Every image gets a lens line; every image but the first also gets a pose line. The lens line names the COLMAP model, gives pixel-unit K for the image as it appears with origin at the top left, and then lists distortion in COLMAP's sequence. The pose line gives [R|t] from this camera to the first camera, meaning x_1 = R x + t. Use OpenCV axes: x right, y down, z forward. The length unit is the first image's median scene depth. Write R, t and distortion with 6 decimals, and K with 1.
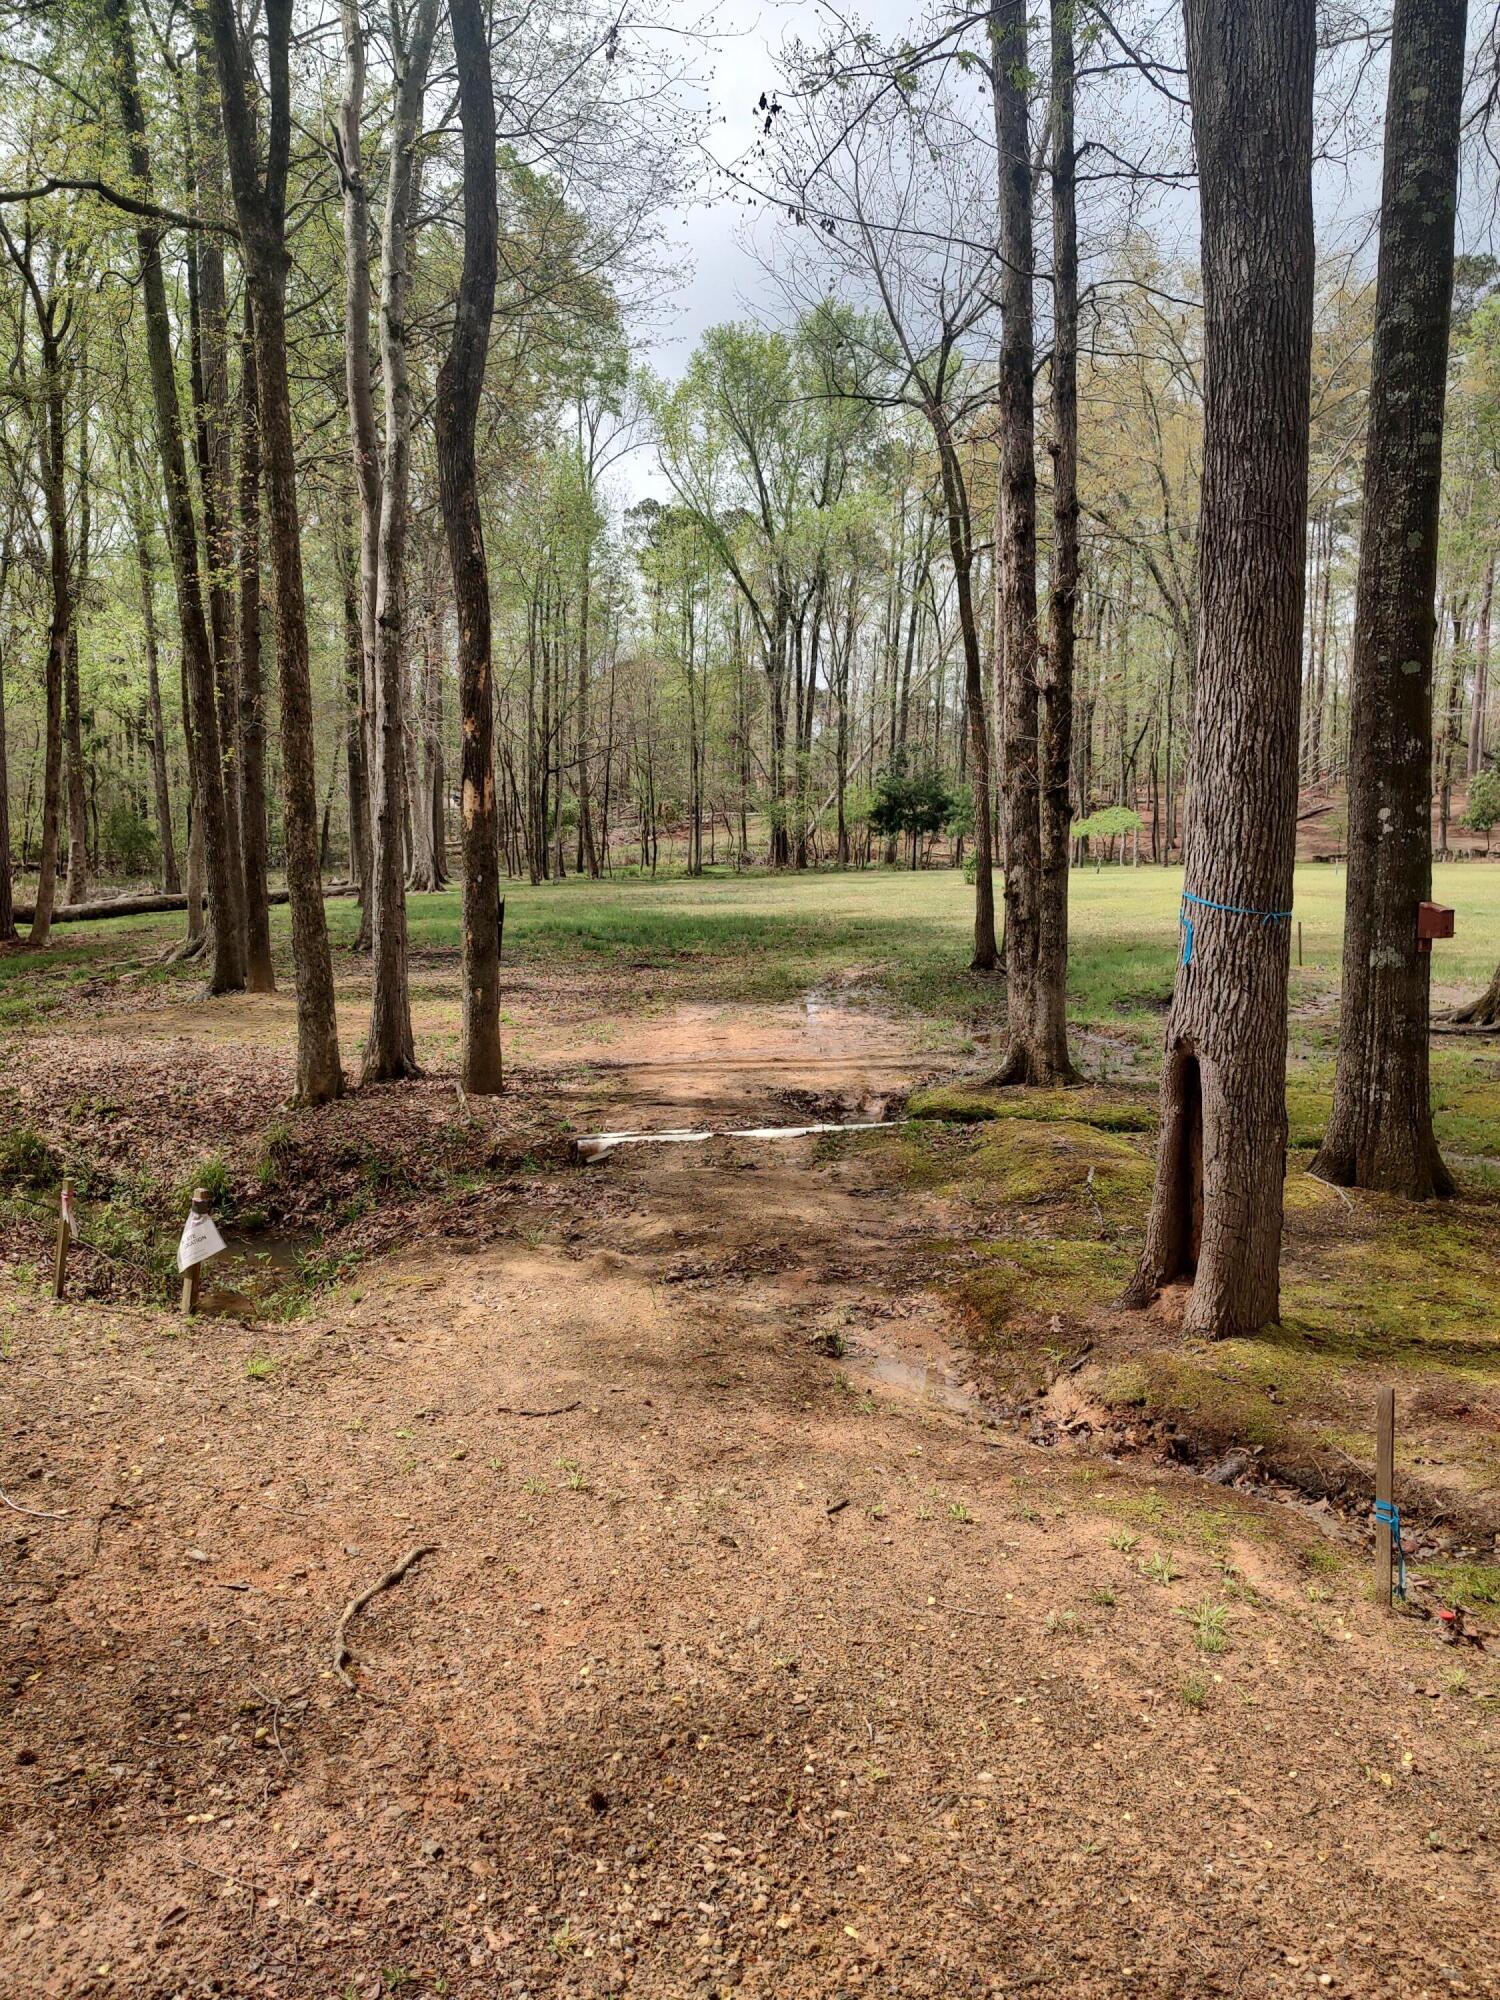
lens RADIAL K [[1436.3, 0, 740.8], [0, 1436.3, 1013.0], [0, 0, 1]] dist [0.051057, -0.044779]
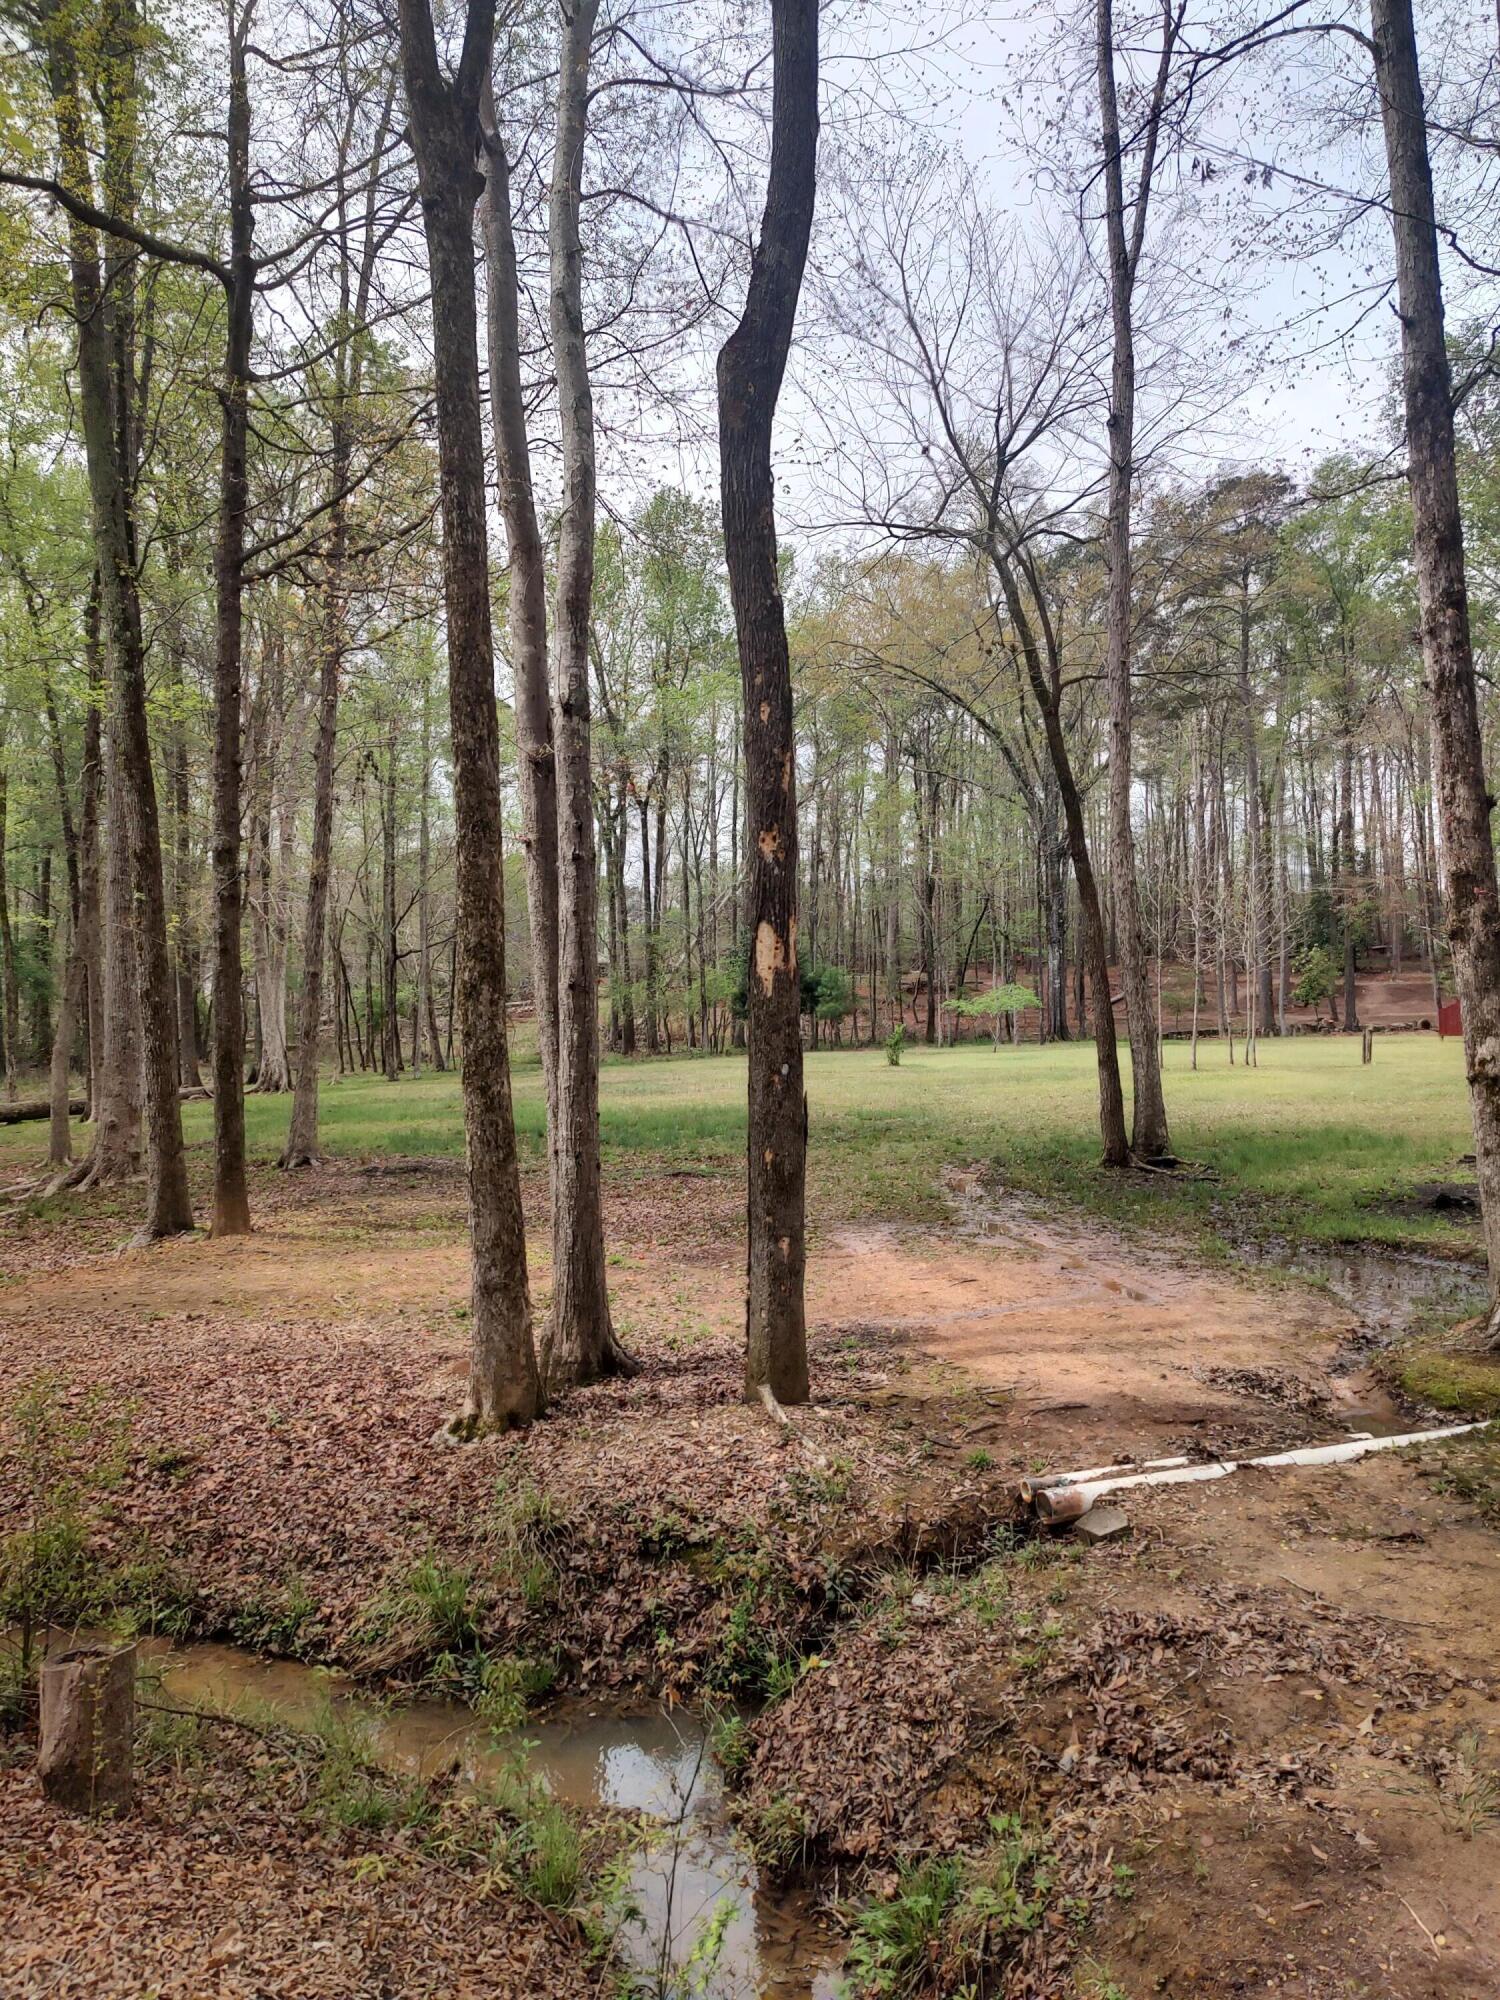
lens RADIAL K [[1436.3, 0, 740.8], [0, 1436.3, 1013.0], [0, 0, 1]] dist [0.051057, -0.044779]
pose [[0.985135, -0.014457, 0.171172, -0.300567], [0.036620, 0.991222, -0.127038, -0.034383], [-0.167832, 0.131418, 0.977017, 0.339737]]
